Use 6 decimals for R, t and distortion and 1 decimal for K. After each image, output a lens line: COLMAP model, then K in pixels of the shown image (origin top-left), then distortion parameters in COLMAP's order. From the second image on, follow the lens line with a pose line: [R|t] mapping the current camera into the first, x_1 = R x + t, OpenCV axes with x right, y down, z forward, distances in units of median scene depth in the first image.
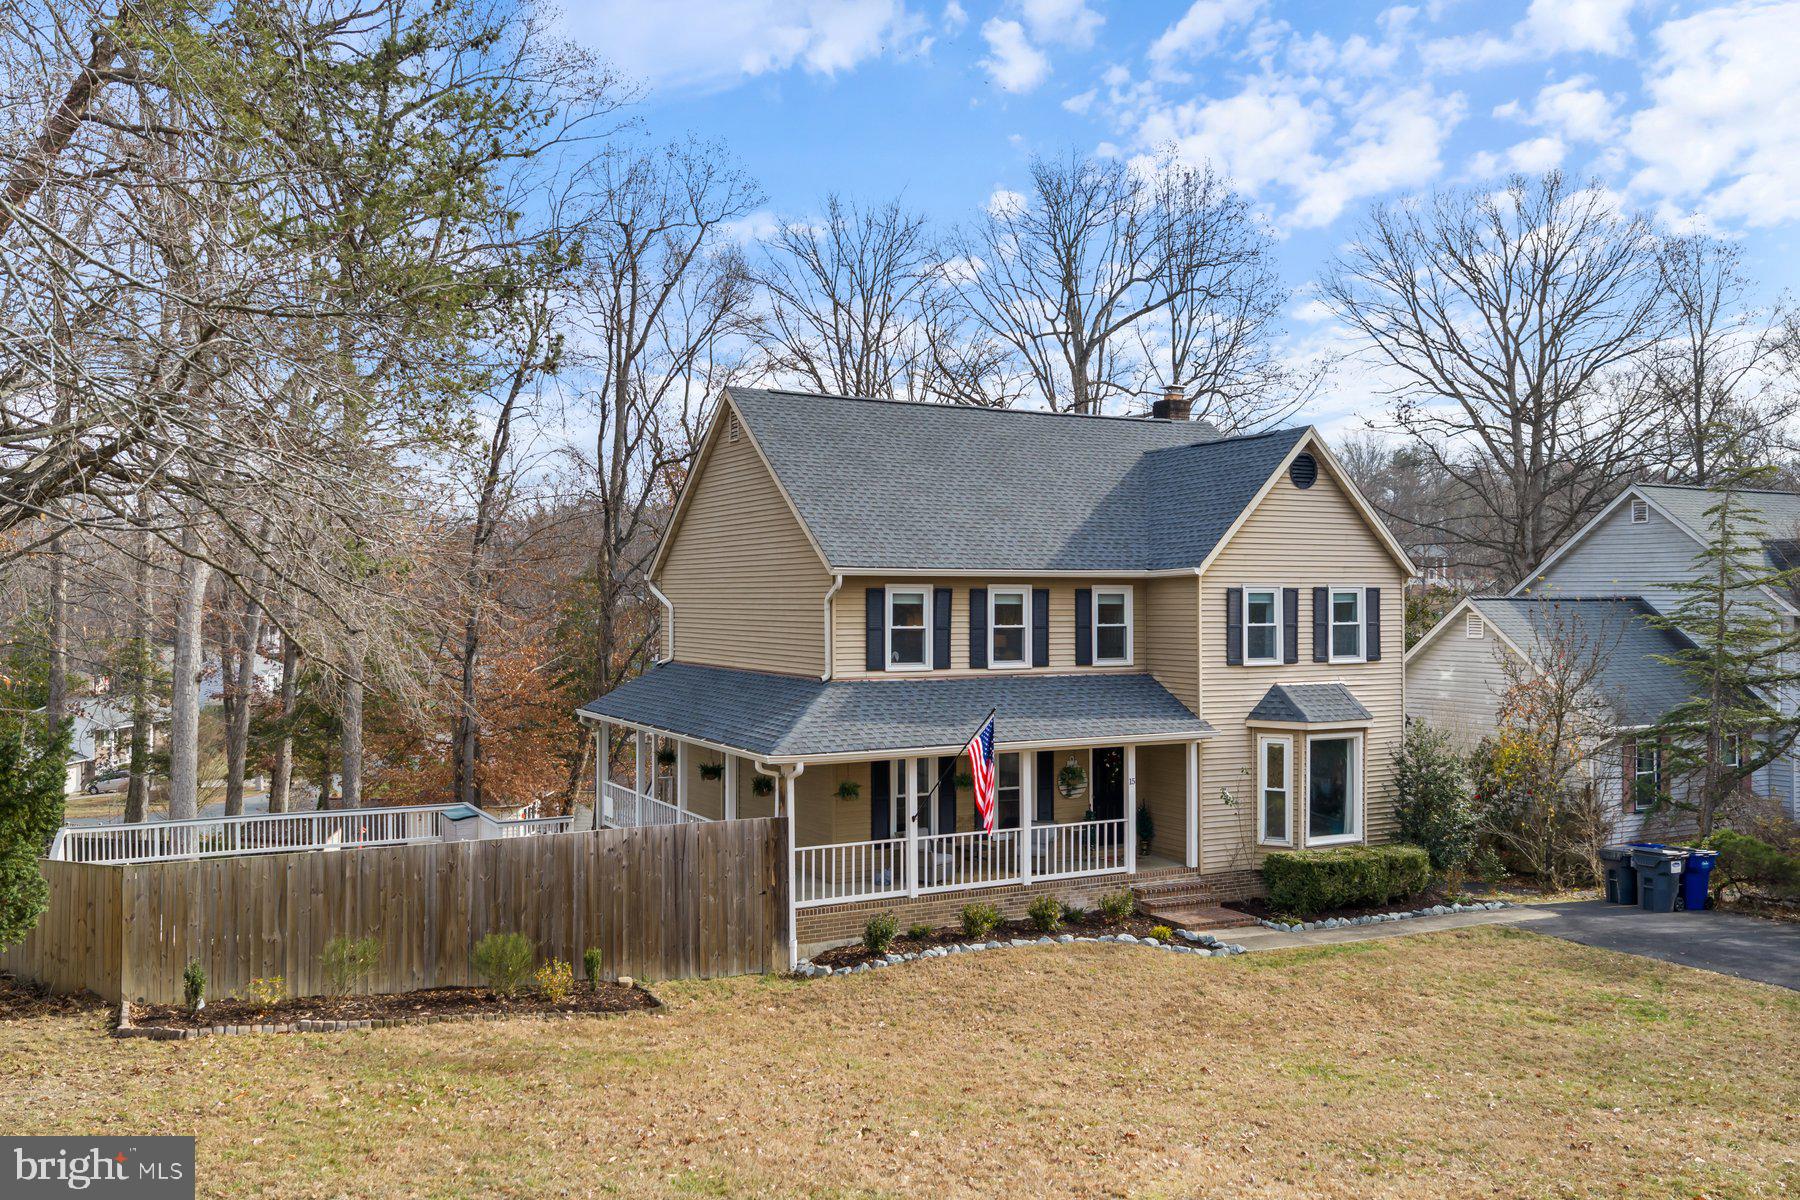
lens RADIAL K [[1477.6, 0, 913.9], [0, 1477.6, 602.1], [0, 0, 1]] dist [0.029538, -0.052202]
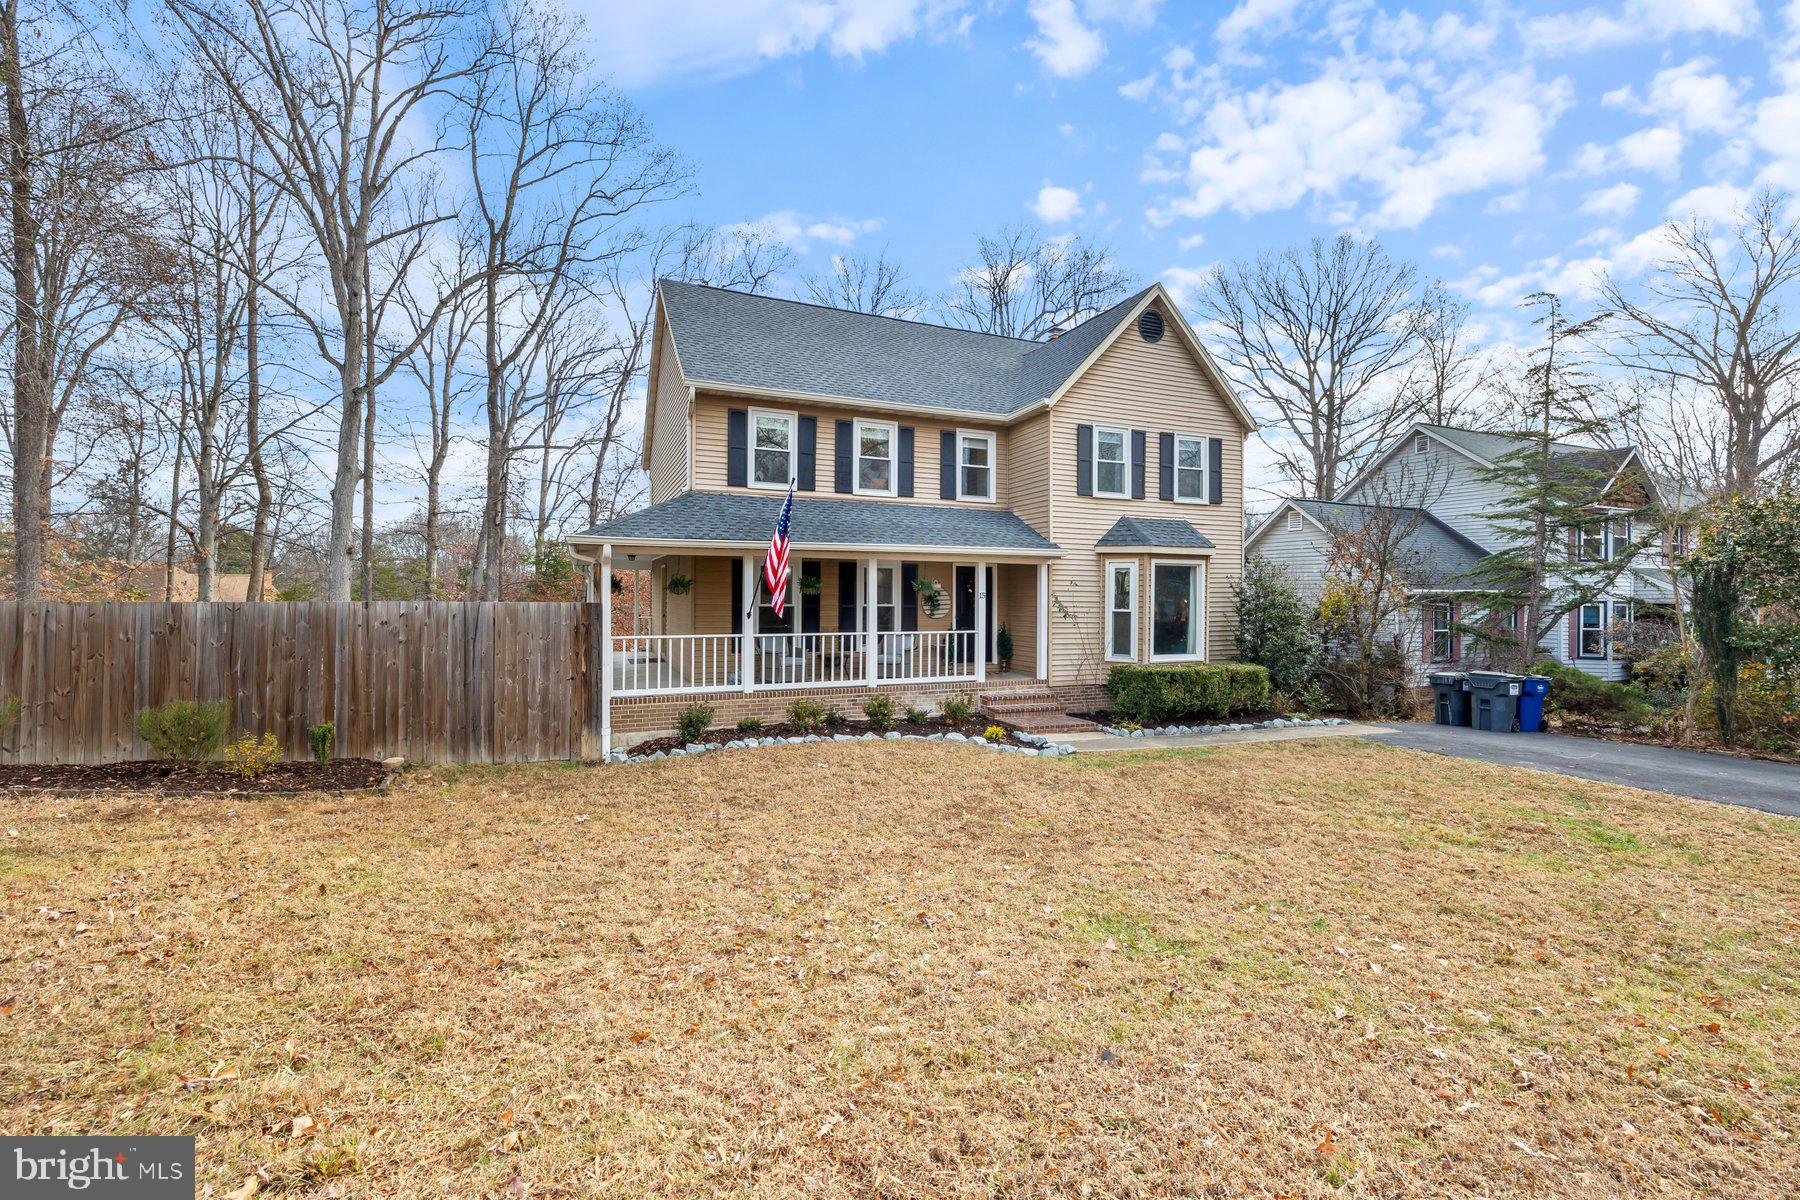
lens RADIAL K [[758.6, 0, 898.8], [0, 758.6, 593.0], [0, 0, 1]] dist [-0.002185, 0.000883]
pose [[0.995890, 0.007041, -0.090297, 0.133777], [-0.007302, 0.999970, -0.002559, 0.118195], [0.090276, 0.003208, 0.995912, 0.440110]]
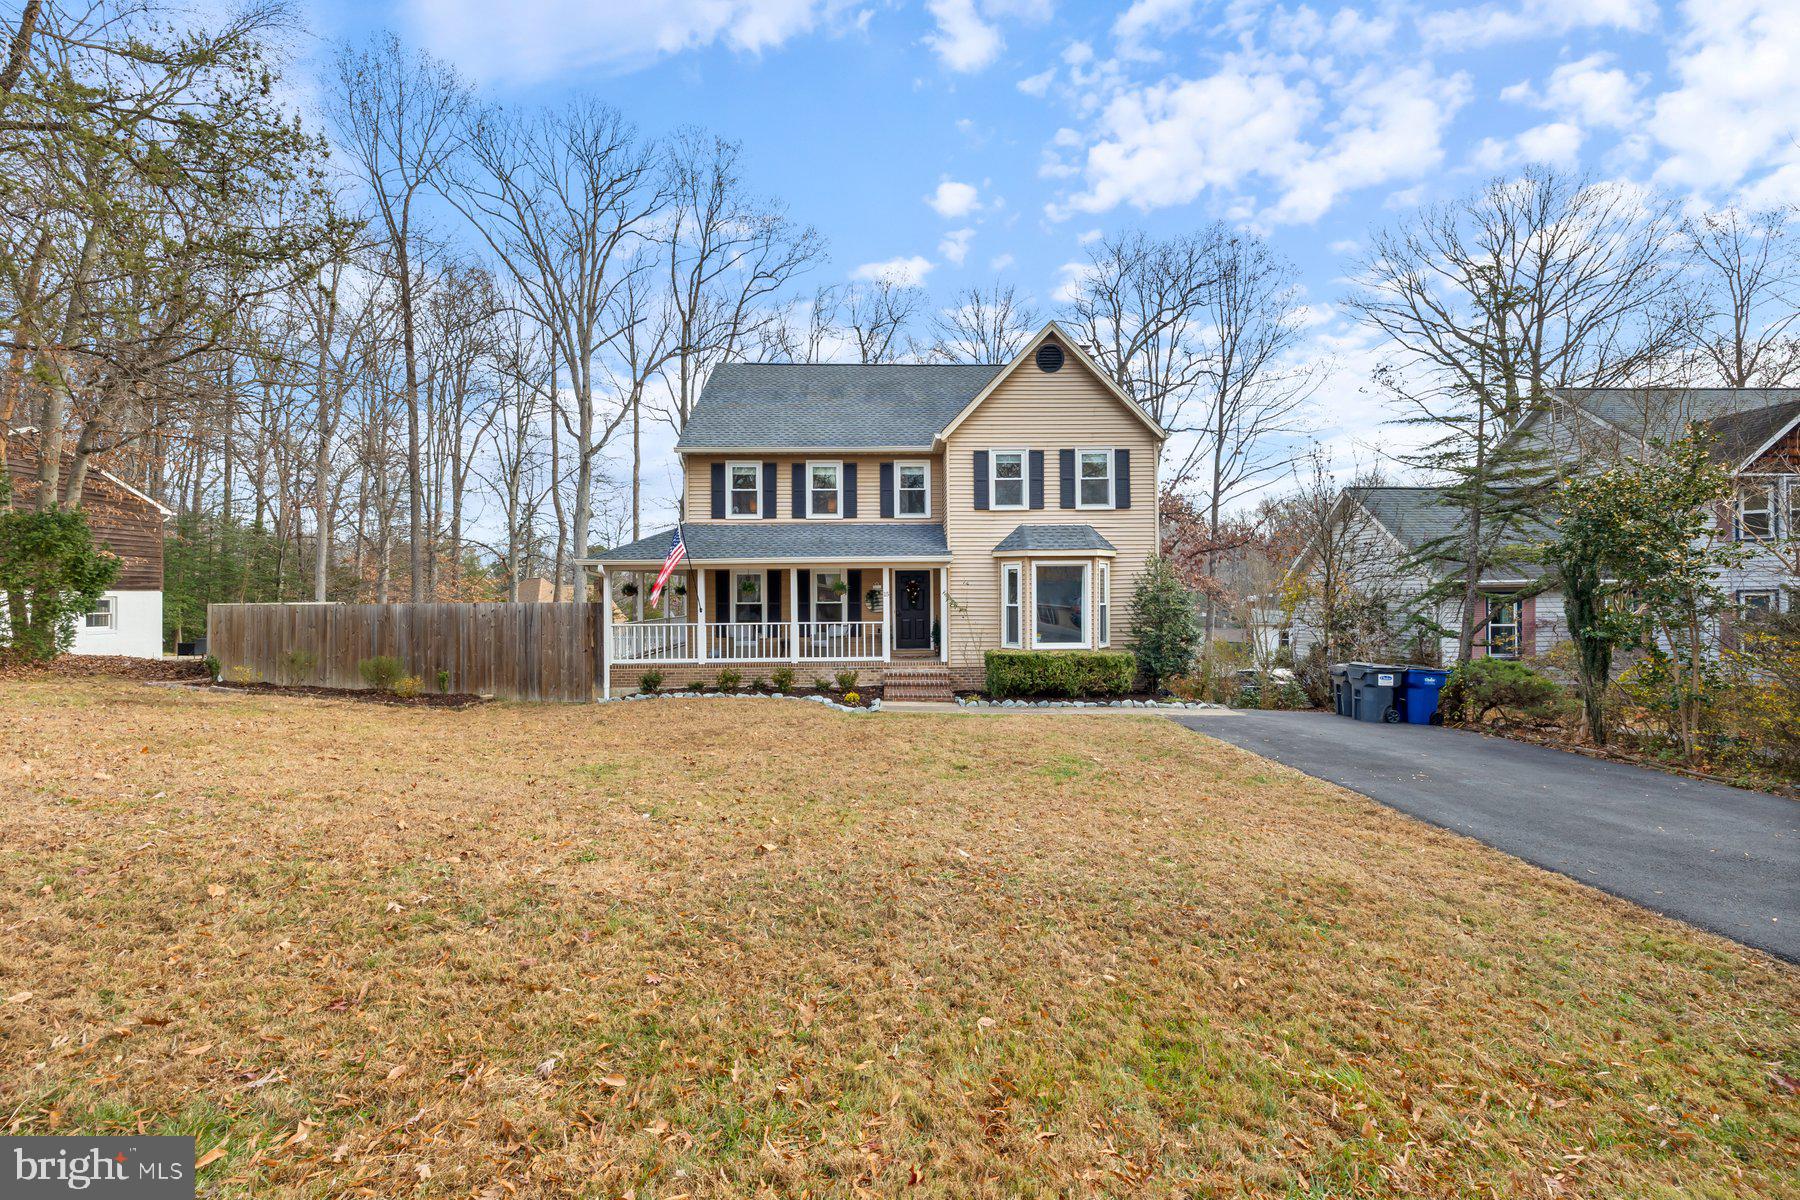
lens RADIAL K [[758.6, 0, 895.5], [0, 758.6, 592.4], [0, 0, 1]] dist [-0.002185, 0.000883]
pose [[0.892083, -0.007118, -0.451816, 0.457360], [0.006789, 0.999974, -0.002349, 0.118281], [0.451821, -0.000972, 0.892108, 0.374827]]
